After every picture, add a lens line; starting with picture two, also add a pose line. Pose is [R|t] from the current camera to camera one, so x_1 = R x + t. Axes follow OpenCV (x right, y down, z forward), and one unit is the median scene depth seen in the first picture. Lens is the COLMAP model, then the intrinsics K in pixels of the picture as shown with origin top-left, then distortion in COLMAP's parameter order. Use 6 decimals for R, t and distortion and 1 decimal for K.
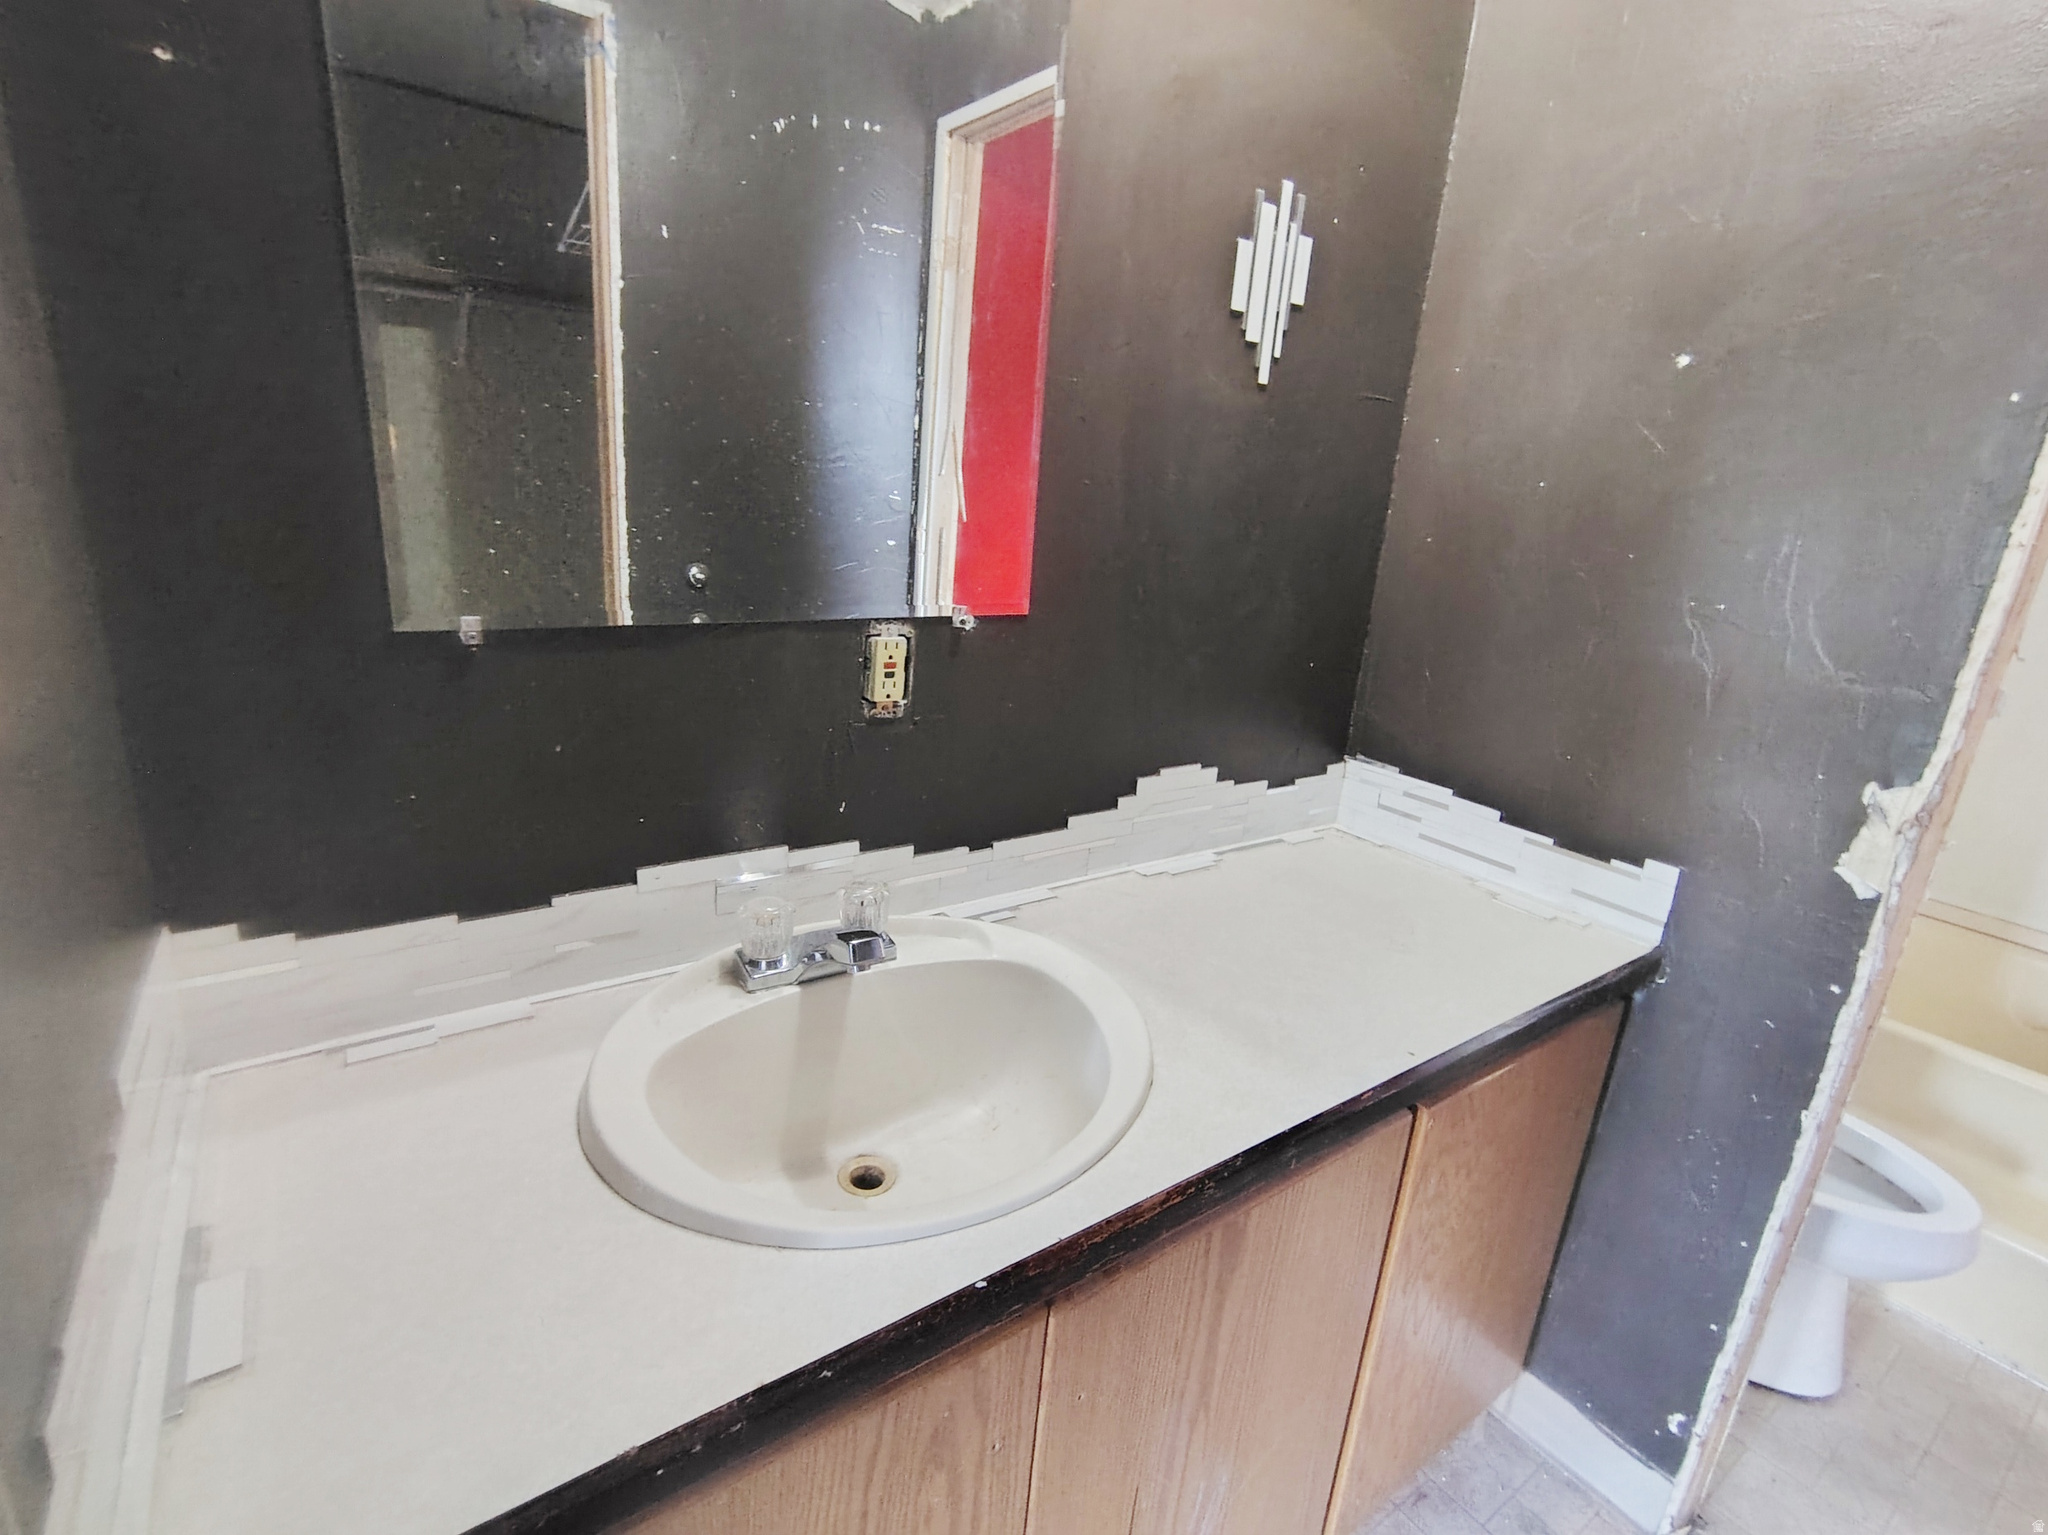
lens RADIAL K [[962.7, 0, 1021.2], [0, 962.7, 762.7], [0, 0, 1]] dist [-0.009194, 0.003465]
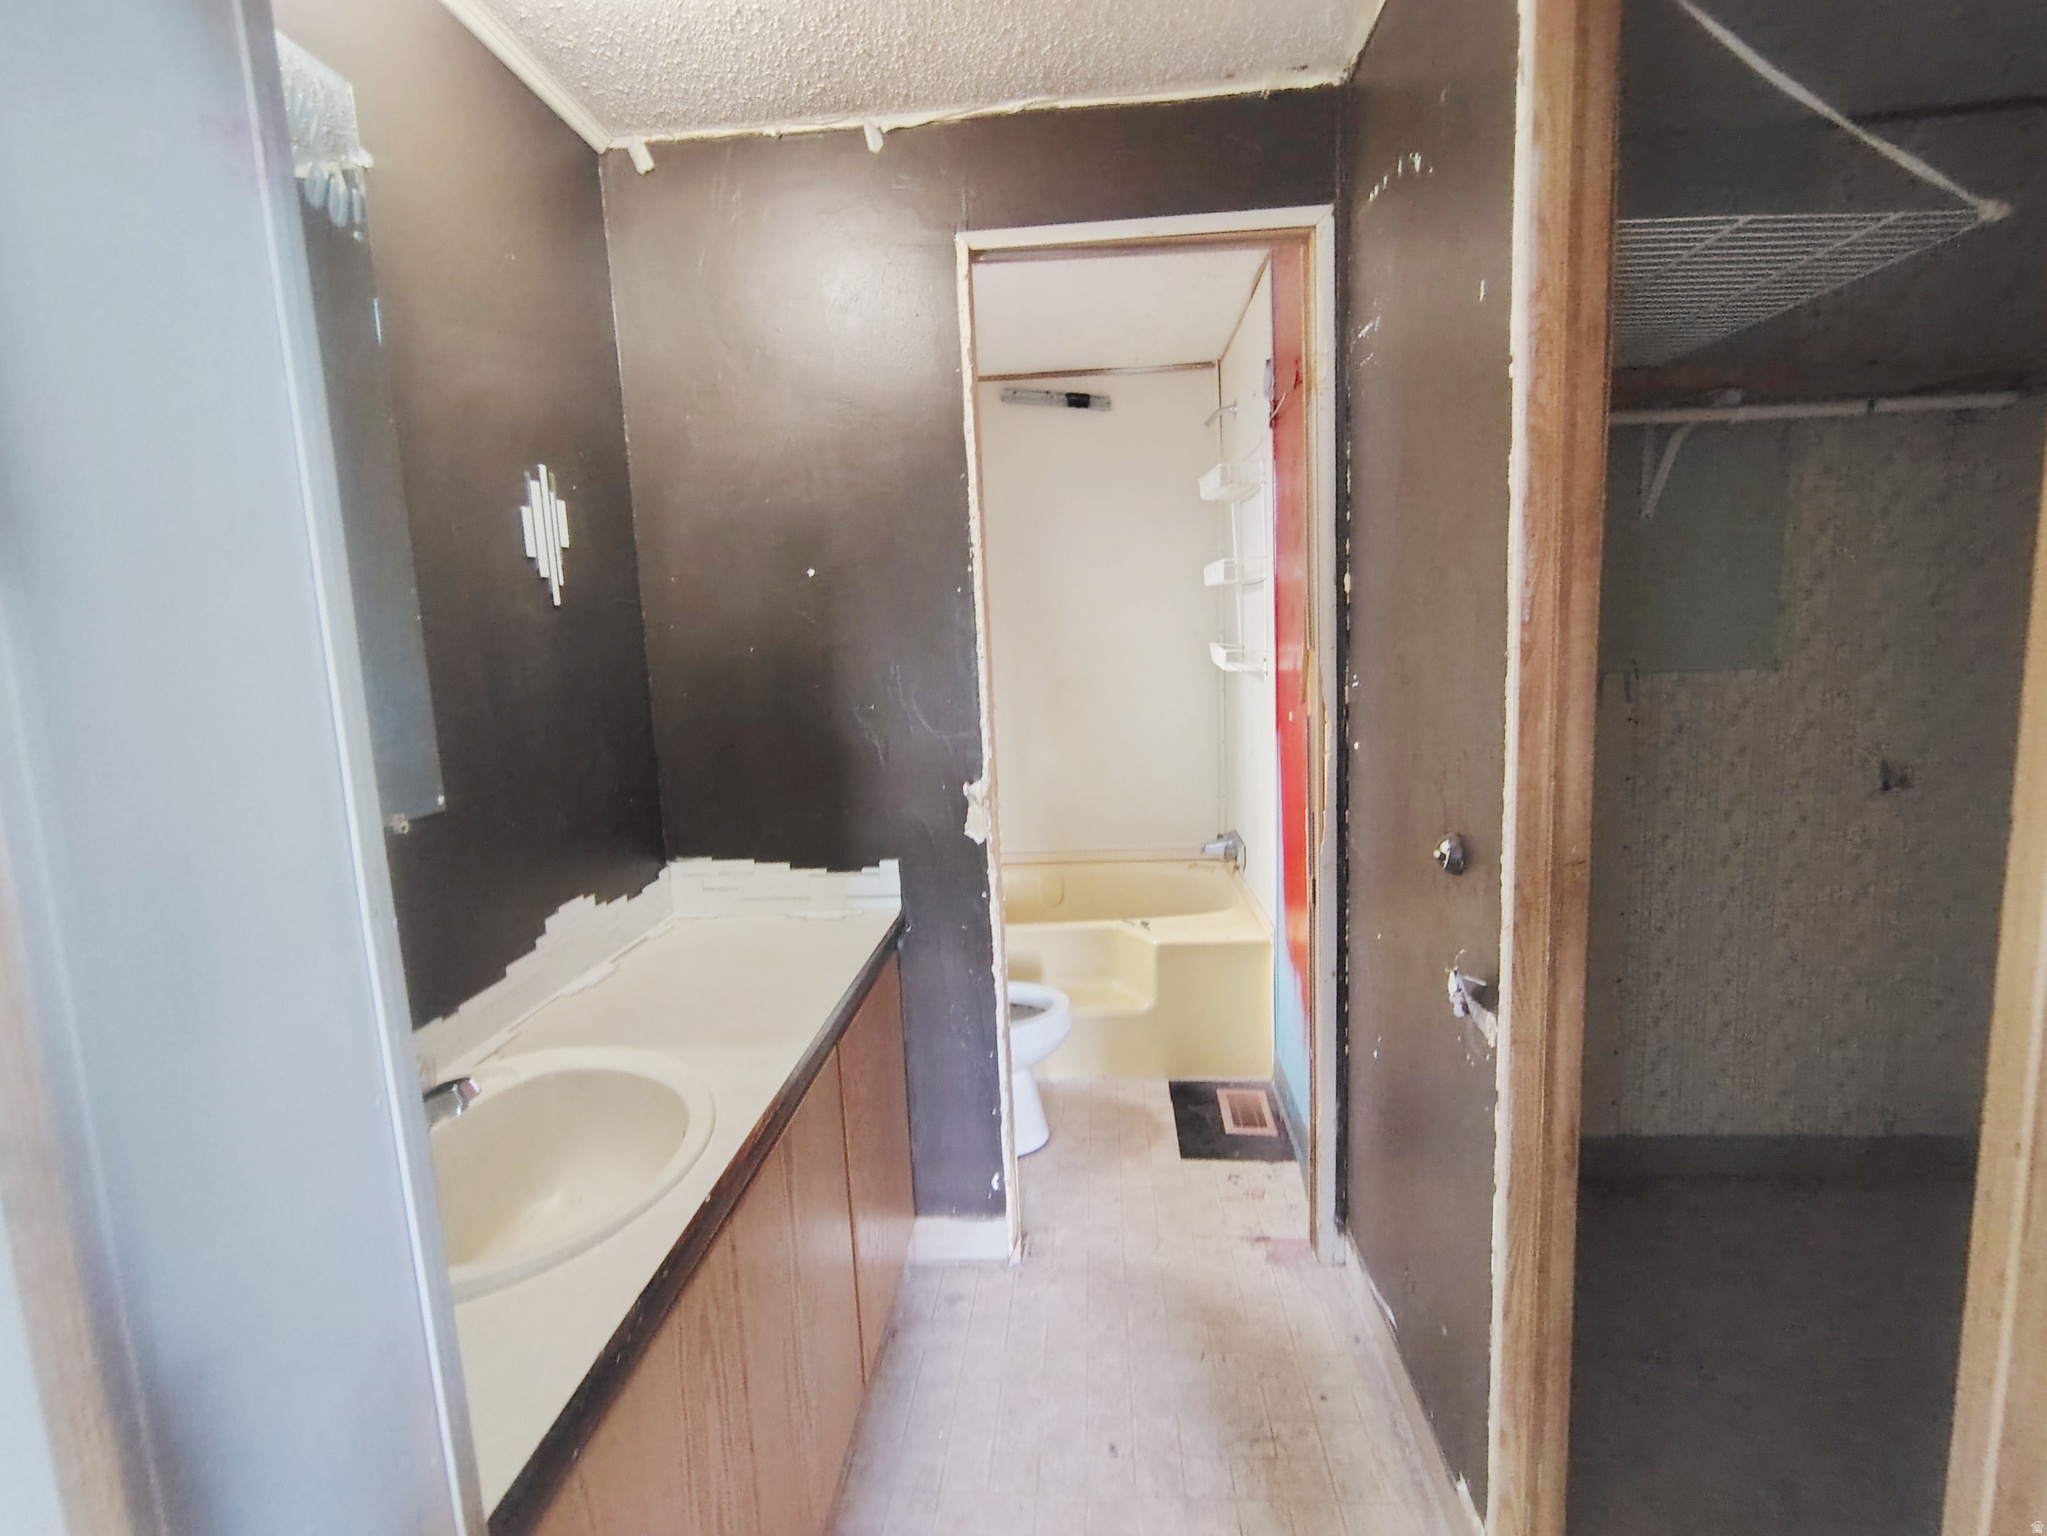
lens RADIAL K [[962.2, 0, 1030.4], [0, 962.2, 764.4], [0, 0, 1]] dist [-0.009194, 0.003465]
pose [[0.625978, -0.210401, 0.750921, -0.385448], [0.303187, 0.952825, 0.014232, -0.002099], [-0.718491, 0.218760, 0.660238, -0.304441]]
